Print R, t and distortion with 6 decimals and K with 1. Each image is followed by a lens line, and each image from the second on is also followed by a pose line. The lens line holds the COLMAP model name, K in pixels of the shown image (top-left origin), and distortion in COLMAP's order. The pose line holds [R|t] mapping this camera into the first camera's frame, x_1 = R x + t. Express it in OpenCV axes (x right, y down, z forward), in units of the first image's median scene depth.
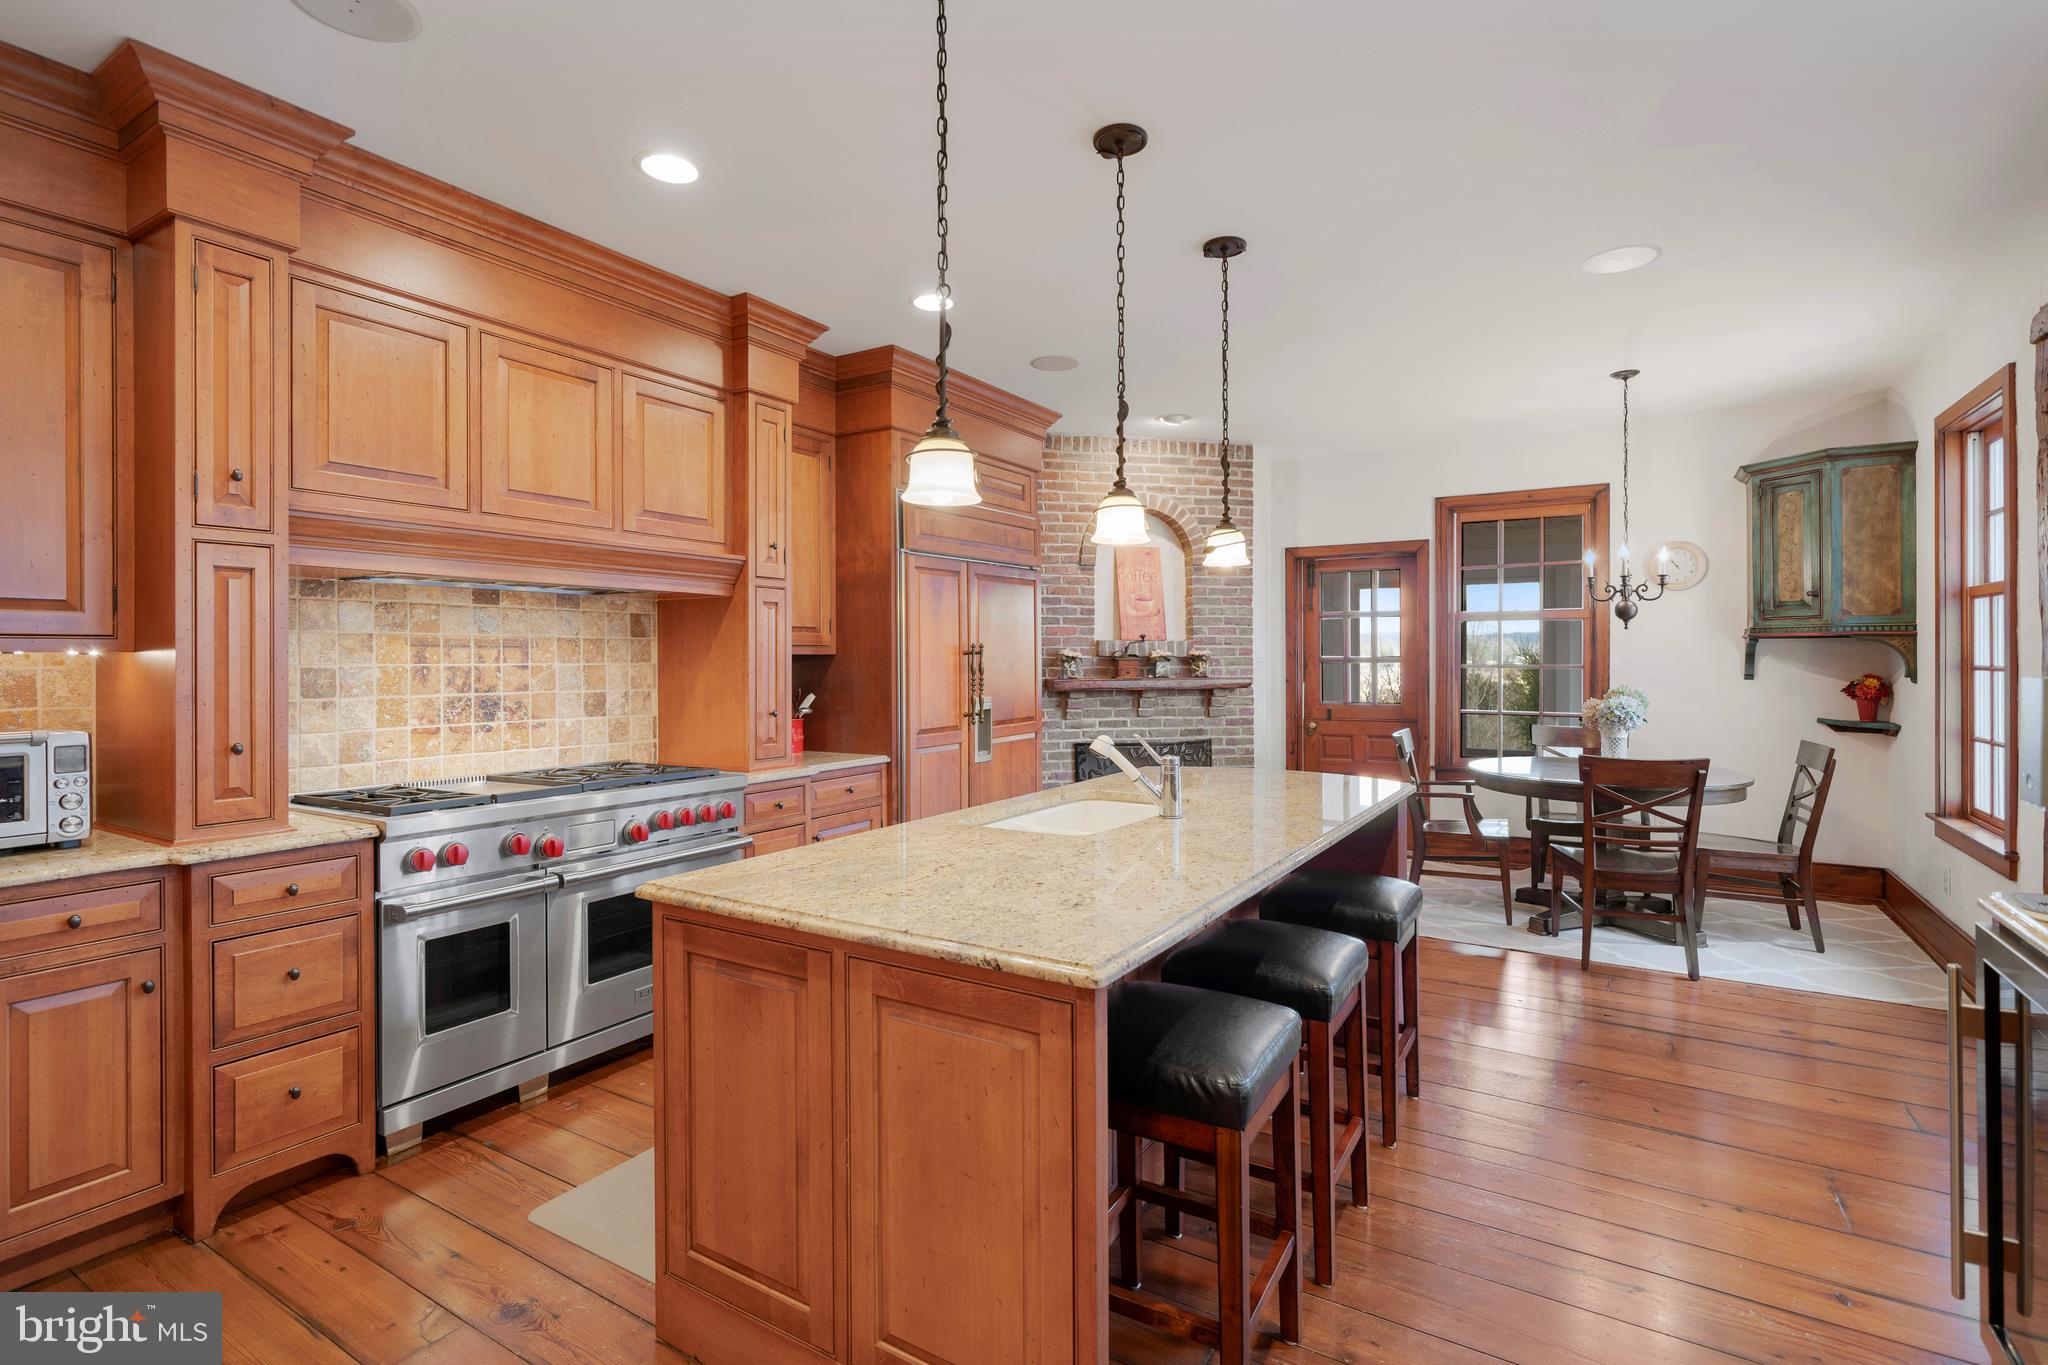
lens RADIAL K [[961.5, 0, 1028.9], [0, 961.5, 661.6], [0, 0, 1]] dist [-0.000558, 0.000115]
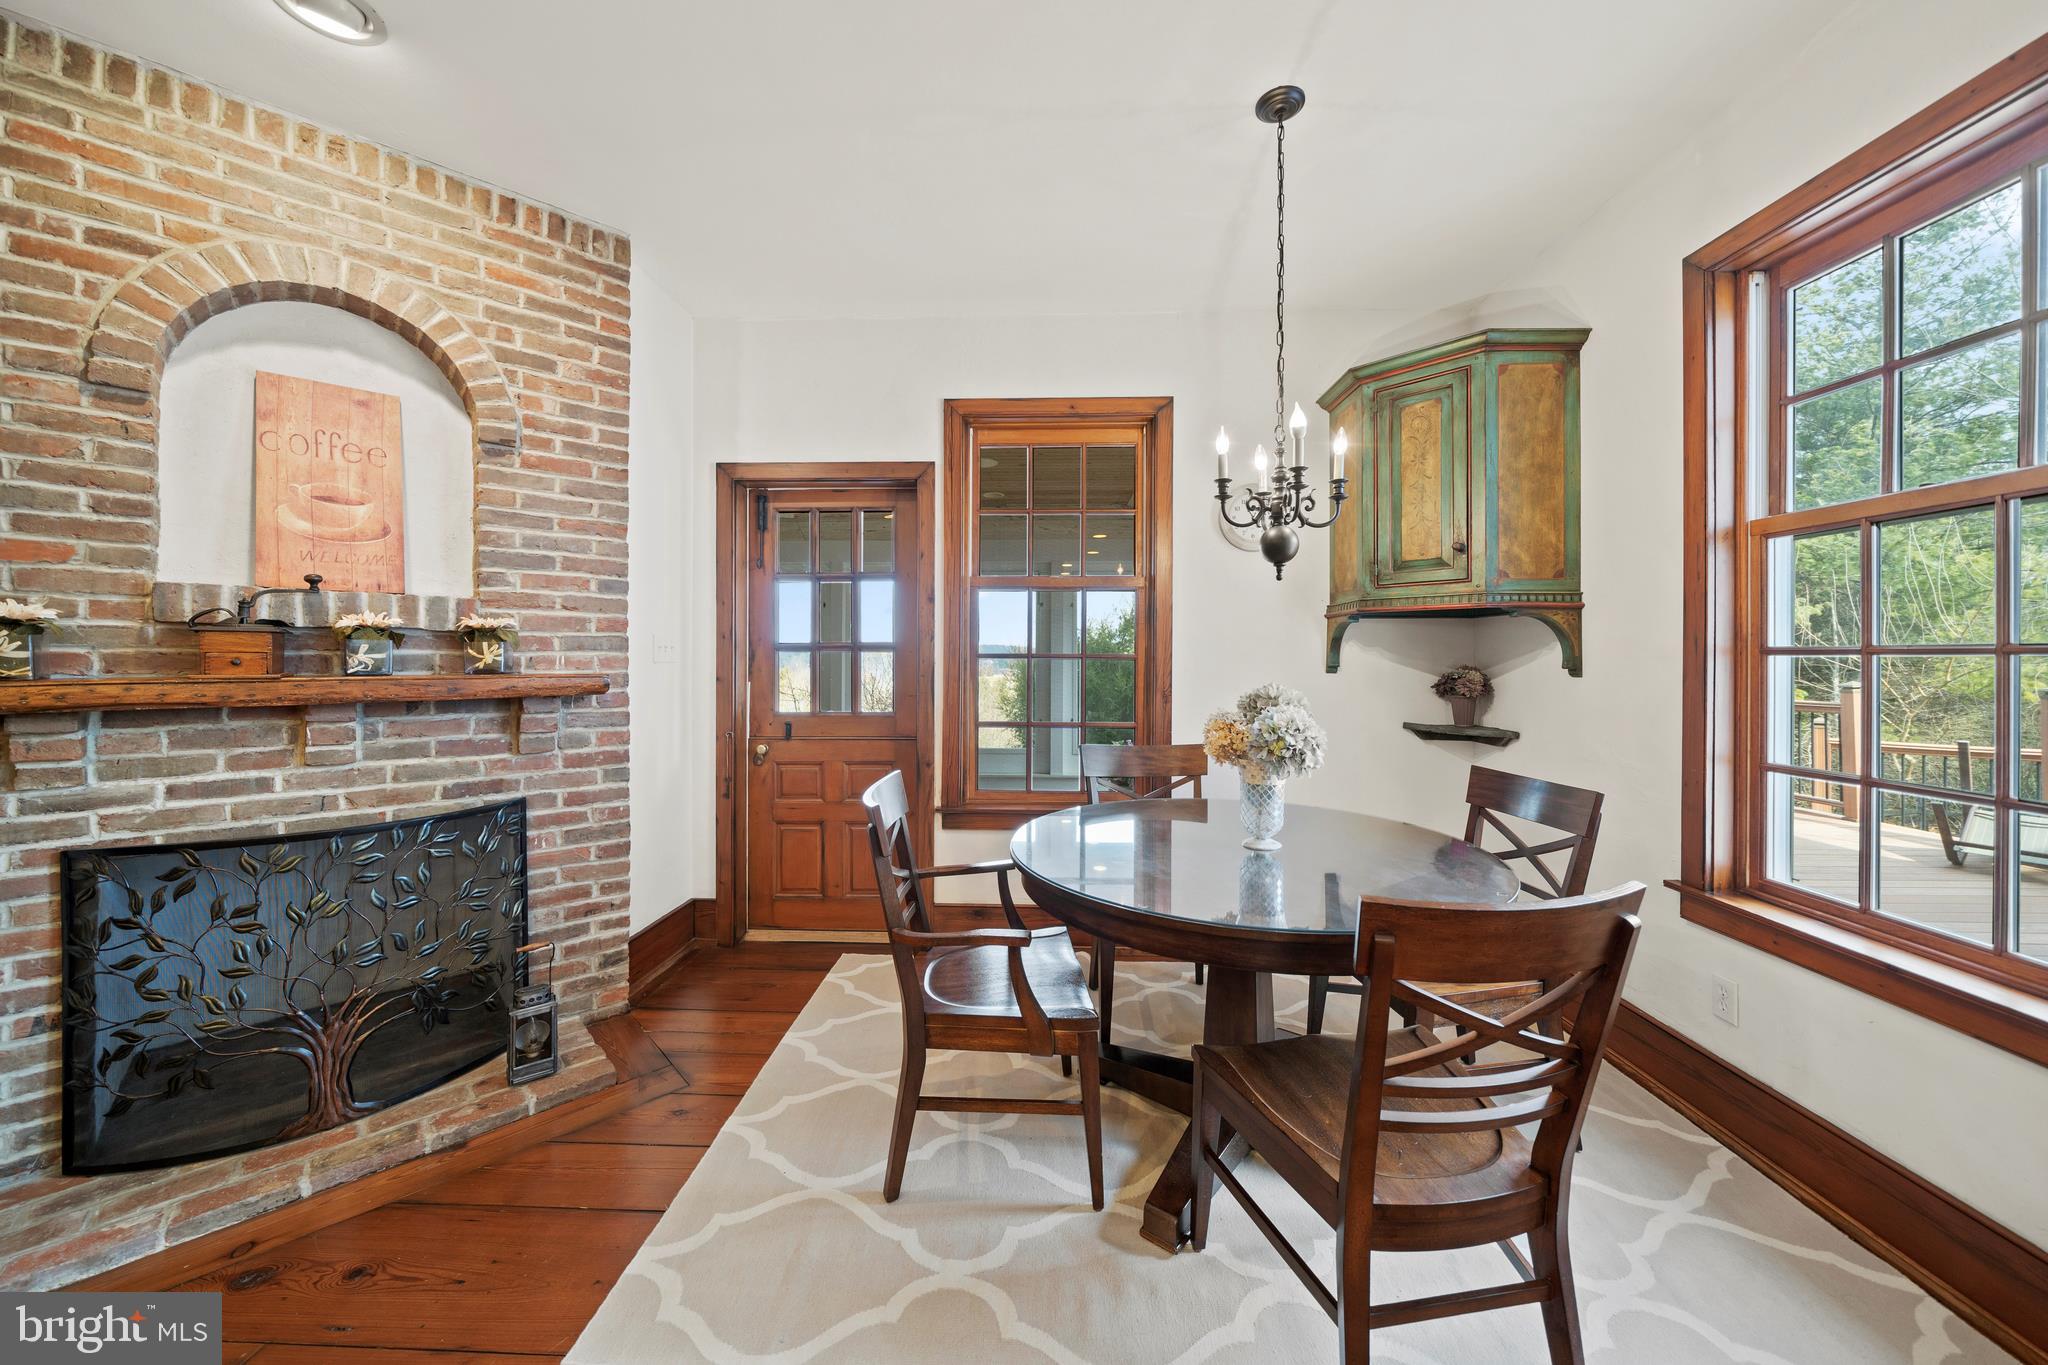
lens RADIAL K [[715.8, 0, 1030.1], [0, 715.8, 656.6], [0, 0, 1]] dist [0.000112, 0.000069]
pose [[0.860641, 0.006593, 0.509169, 0.230684], [-0.002950, 0.999964, -0.007961, 0.009821], [-0.509203, 0.005350, 0.860630, 0.563064]]
